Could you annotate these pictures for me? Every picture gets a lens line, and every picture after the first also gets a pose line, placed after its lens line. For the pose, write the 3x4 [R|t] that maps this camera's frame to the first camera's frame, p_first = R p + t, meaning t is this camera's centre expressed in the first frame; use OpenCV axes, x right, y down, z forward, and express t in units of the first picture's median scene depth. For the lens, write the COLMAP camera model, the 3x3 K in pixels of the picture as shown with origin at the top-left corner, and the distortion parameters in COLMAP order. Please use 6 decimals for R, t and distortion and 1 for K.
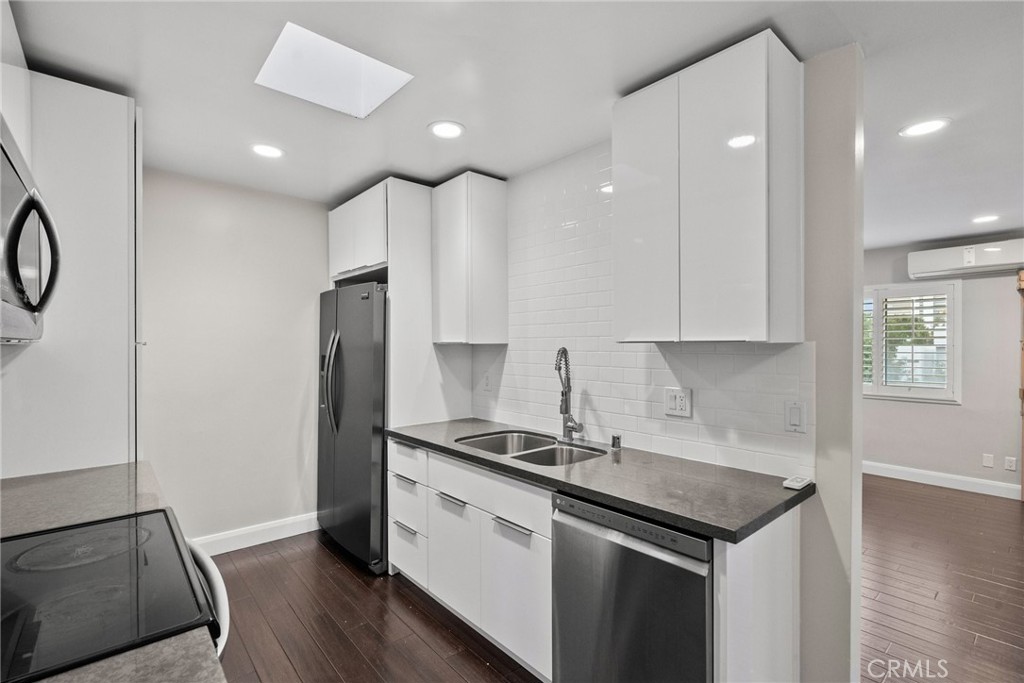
lens RADIAL K [[468.6, 0, 512.6], [0, 468.6, 346.3], [0, 0, 1]] dist [-0.003154, -0.000648]
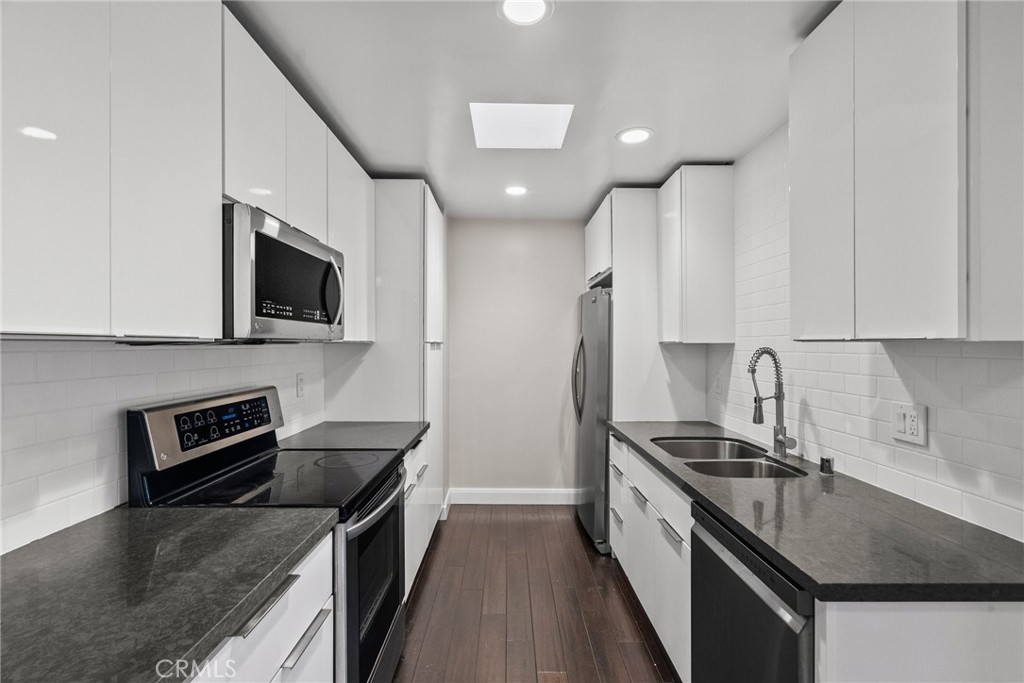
lens RADIAL K [[465.6, 0, 511.2], [0, 465.6, 344.2], [0, 0, 1]] dist [0.001115, 0.000531]
pose [[0.758024, 0.002587, -0.652221, 0.267859], [-0.004833, 0.999987, -0.001651, 0.000541], [0.652208, 0.004404, 0.758027, 0.036030]]
